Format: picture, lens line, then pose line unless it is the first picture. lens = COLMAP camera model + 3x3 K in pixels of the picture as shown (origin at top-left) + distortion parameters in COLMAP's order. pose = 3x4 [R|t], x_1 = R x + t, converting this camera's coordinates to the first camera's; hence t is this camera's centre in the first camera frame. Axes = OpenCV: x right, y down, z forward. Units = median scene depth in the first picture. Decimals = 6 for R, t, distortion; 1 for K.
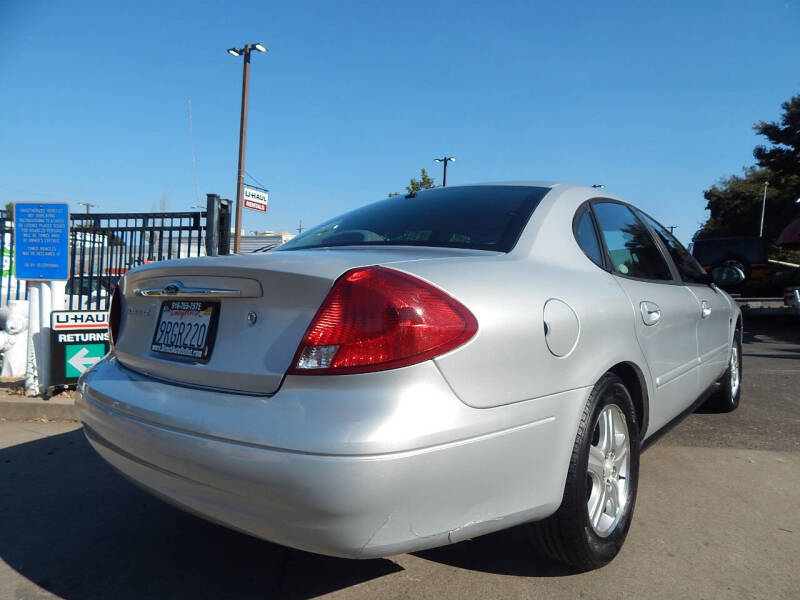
lens RADIAL K [[544.7, 0, 408.3], [0, 544.7, 296.4], [0, 0, 1]] dist [0.018848, 0.001016]
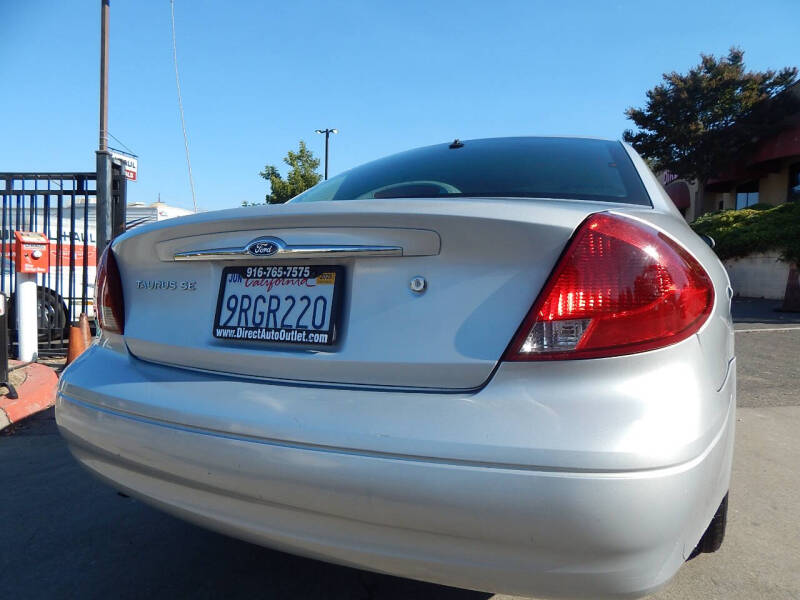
lens RADIAL K [[539.5, 0, 401.7], [0, 539.5, 298.5], [0, 0, 1]] dist [0.007222, 0.006029]
pose [[0.973037, -0.026555, 0.229116, -0.188120], [0.015770, 0.998685, 0.048774, 0.009100], [-0.230110, -0.043846, 0.972176, 0.127445]]
